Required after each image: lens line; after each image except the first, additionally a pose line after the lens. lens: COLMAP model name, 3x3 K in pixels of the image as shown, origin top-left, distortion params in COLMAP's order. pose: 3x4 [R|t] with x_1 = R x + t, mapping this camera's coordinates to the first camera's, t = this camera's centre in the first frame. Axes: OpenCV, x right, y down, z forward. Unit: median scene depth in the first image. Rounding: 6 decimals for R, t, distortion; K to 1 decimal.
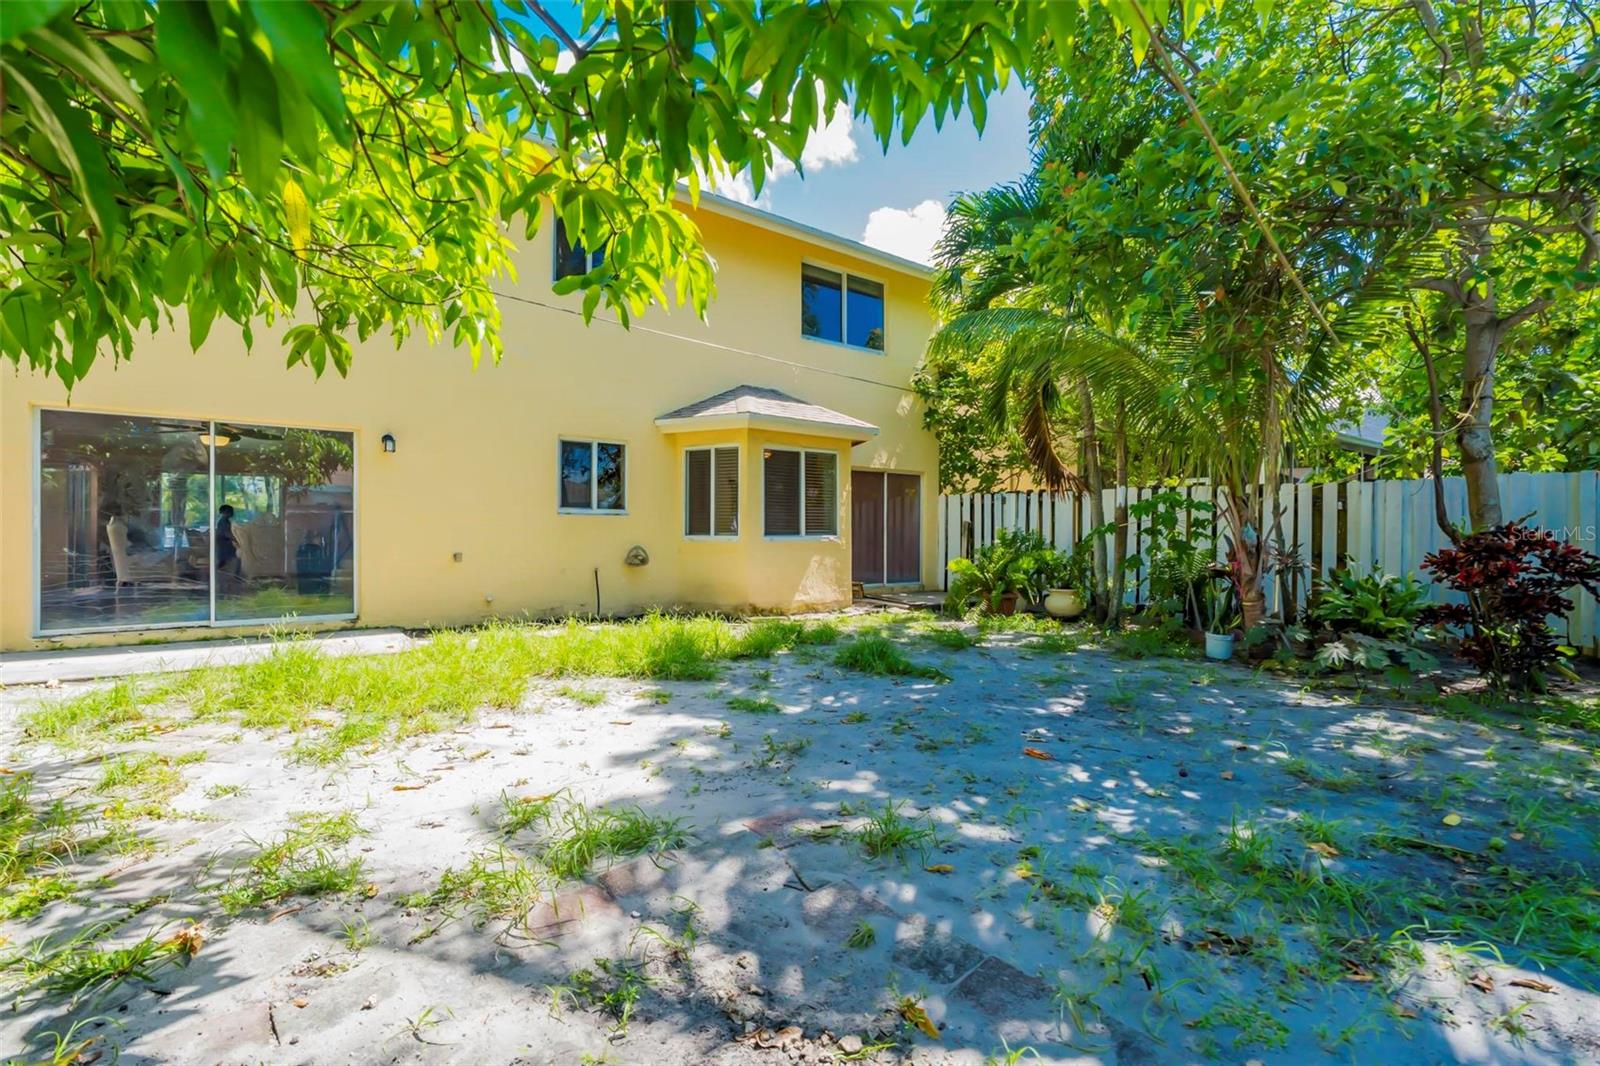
lens RADIAL K [[741.4, 0, 800.0], [0, 741.4, 533.0], [0, 0, 1]] dist [-0.000121, -0.000030]
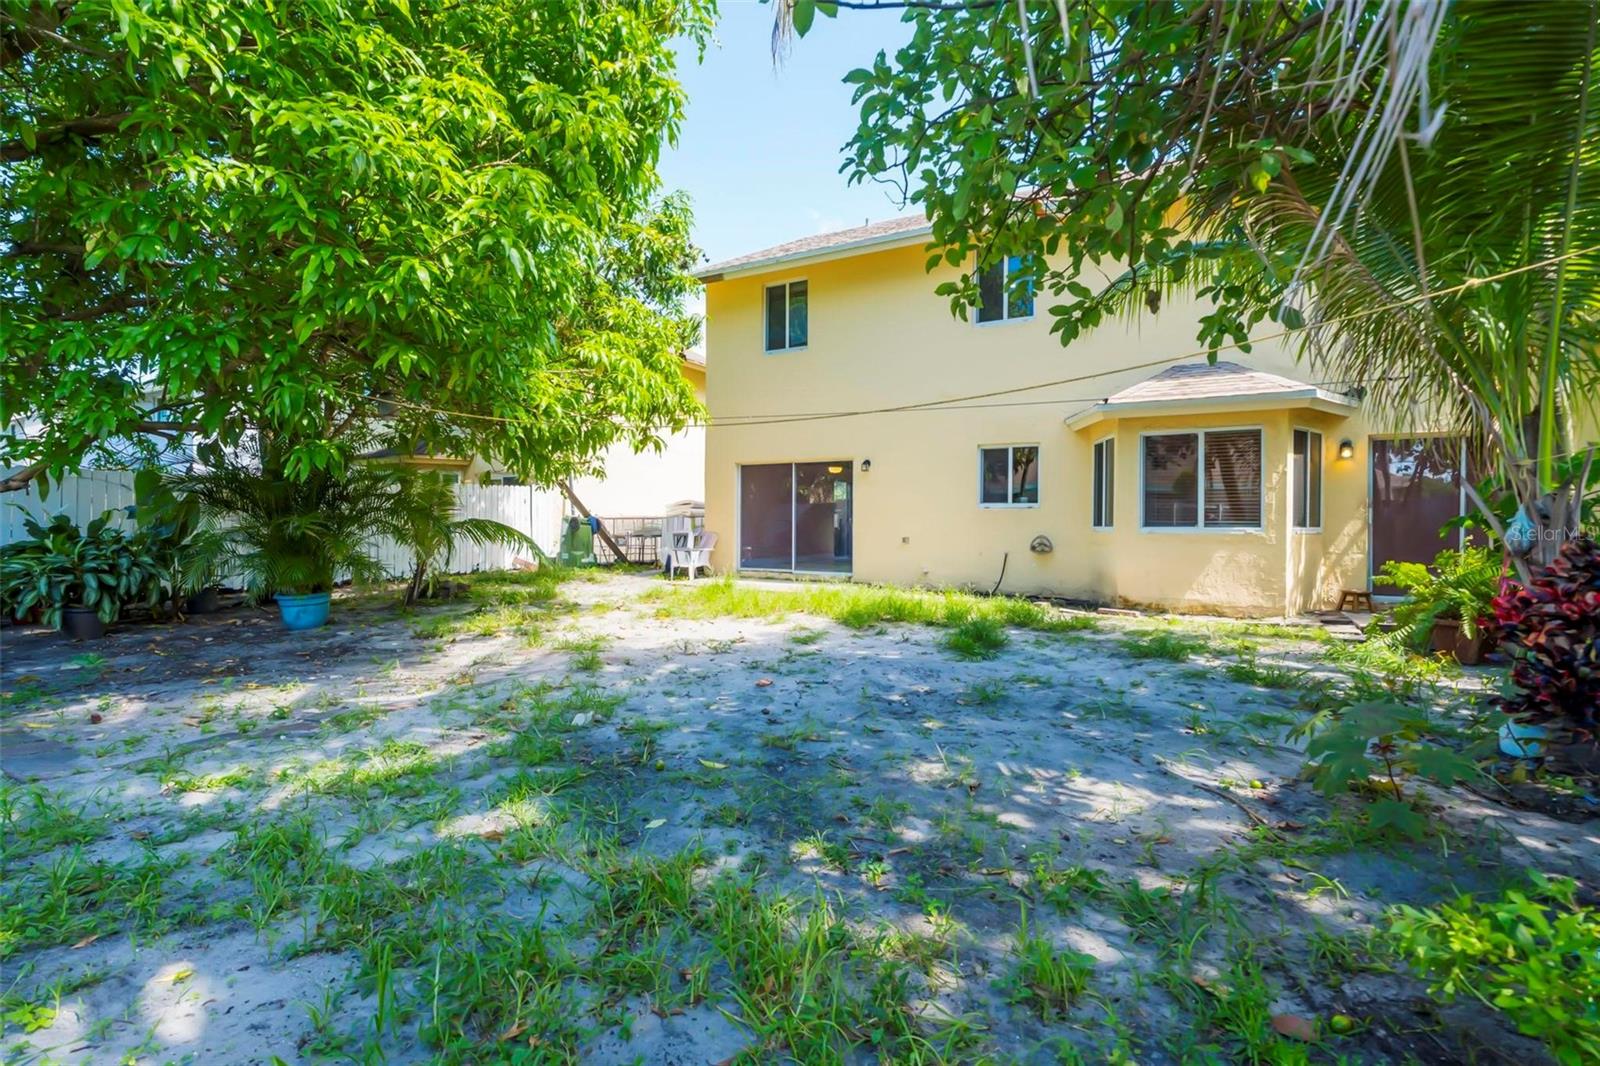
lens RADIAL K [[741.4, 0, 800.0], [0, 741.4, 533.0], [0, 0, 1]] dist [-0.000121, -0.000030]
pose [[0.353193, 0.016982, -0.935396, 0.711360], [0.002398, 0.999816, 0.019056, -0.007644], [0.935548, -0.008973, 0.353087, 0.259773]]
